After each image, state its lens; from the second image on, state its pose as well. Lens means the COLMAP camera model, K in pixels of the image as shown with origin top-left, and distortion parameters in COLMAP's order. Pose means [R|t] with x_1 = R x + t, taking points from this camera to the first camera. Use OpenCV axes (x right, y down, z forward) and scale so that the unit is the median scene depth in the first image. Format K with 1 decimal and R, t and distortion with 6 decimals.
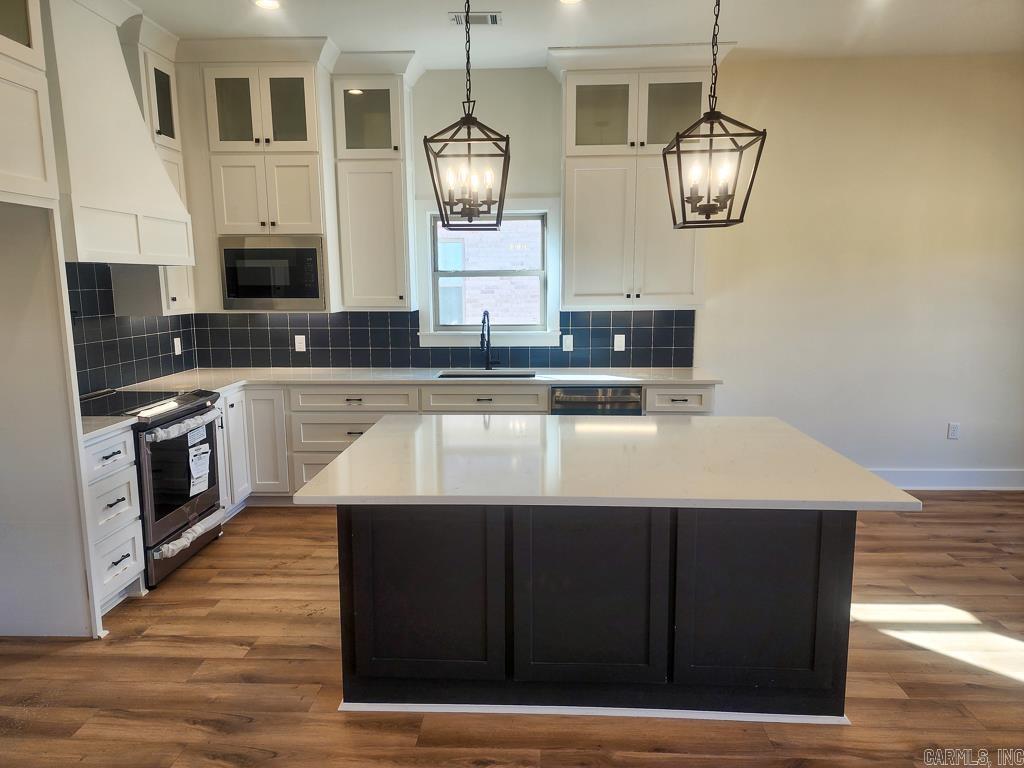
lens RADIAL K [[686.3, 0, 509.3], [0, 686.3, 389.4], [0, 0, 1]] dist [0.062536, -0.021824]
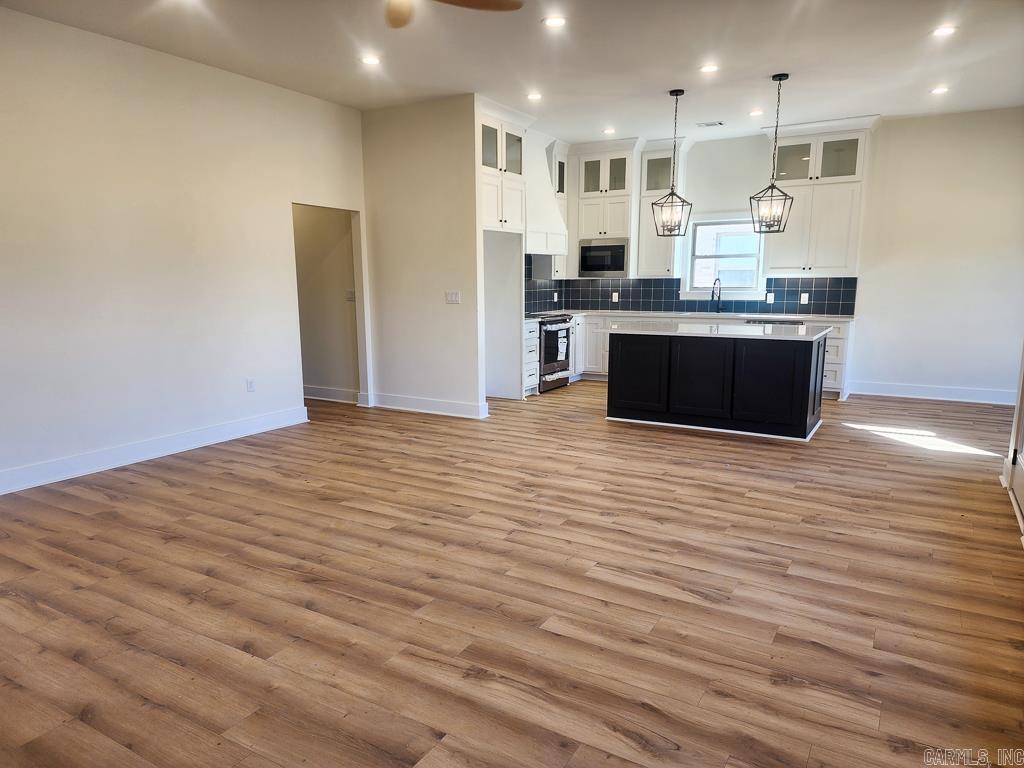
lens RADIAL K [[686.3, 0, 509.1], [0, 686.3, 390.6], [0, 0, 1]] dist [0.062536, -0.021824]
pose [[0.879935, 0.080200, -0.468276, 0.372897], [-0.074176, 0.996753, 0.031327, 0.166489], [0.469268, 0.007169, 0.883027, -0.854760]]
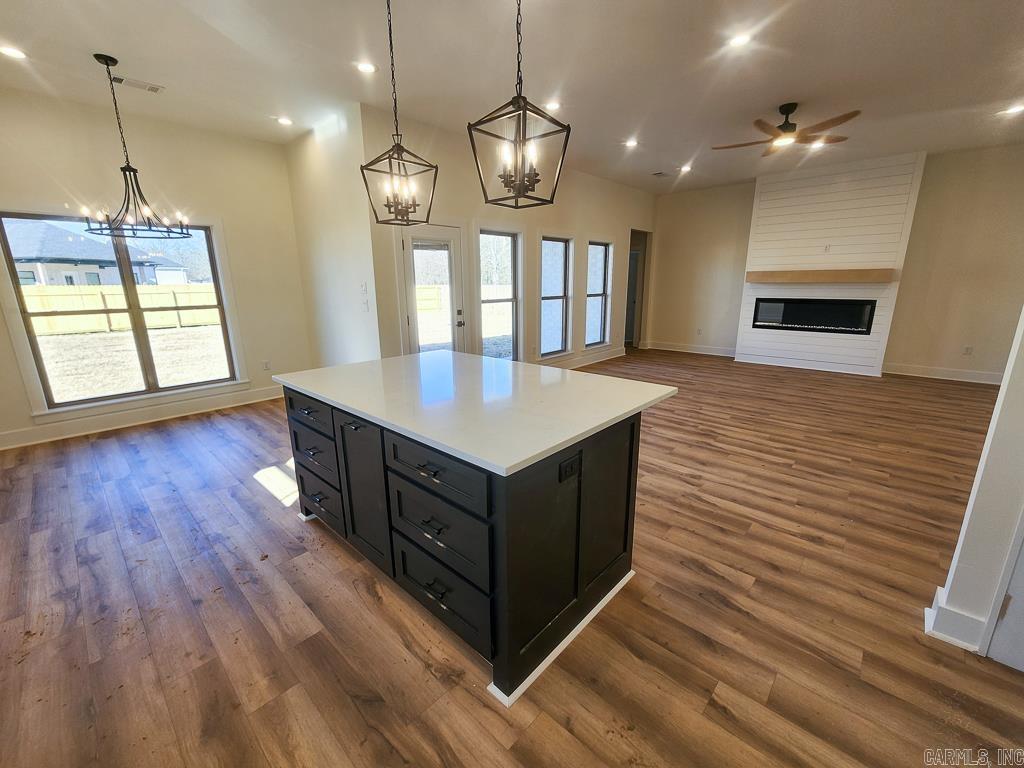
lens RADIAL K [[419.7, 0, 511.4], [0, 419.7, 386.1], [0, 0, 1]] dist [0.001319, -0.001008]
pose [[-0.764488, -0.142782, 0.628627, -0.297337], [0.115020, 0.929302, 0.350954, -0.111009], [-0.634294, 0.340605, -0.694017, 0.905569]]
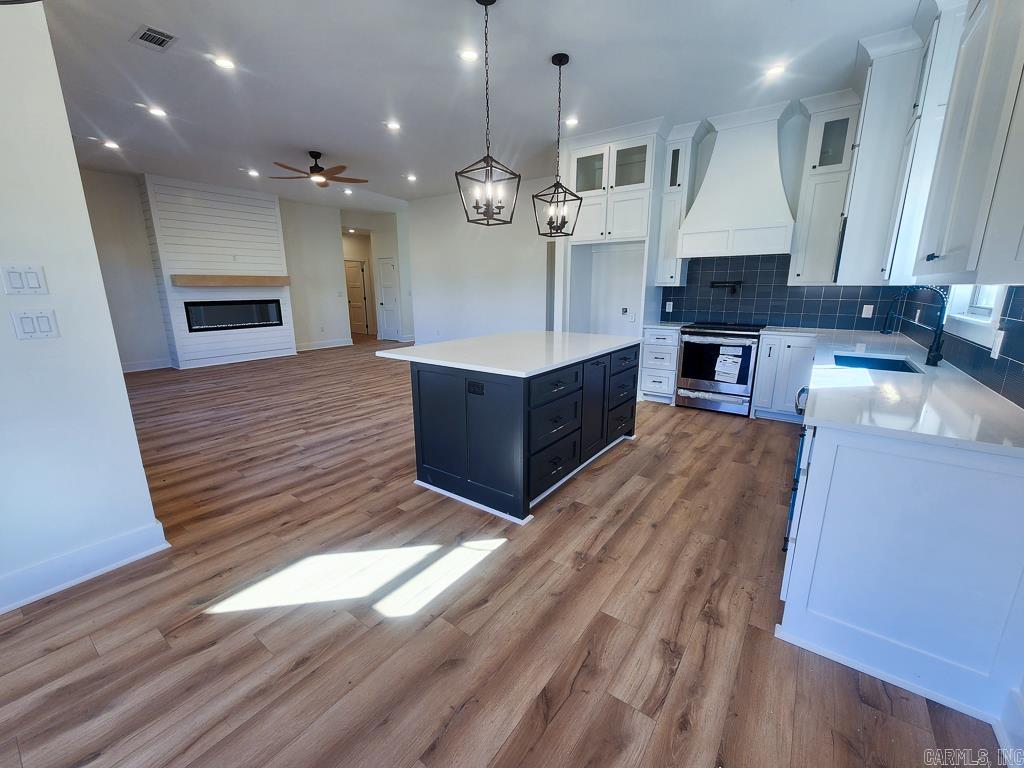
lens RADIAL K [[419.7, 0, 508.8], [0, 419.7, 385.8], [0, 0, 1]] dist [0.001319, -0.001008]
pose [[-0.556664, 0.196944, -0.807055, 0.679211], [-0.124630, 0.940699, 0.315520, -0.104981], [0.821336, 0.276222, -0.499108, 0.951585]]
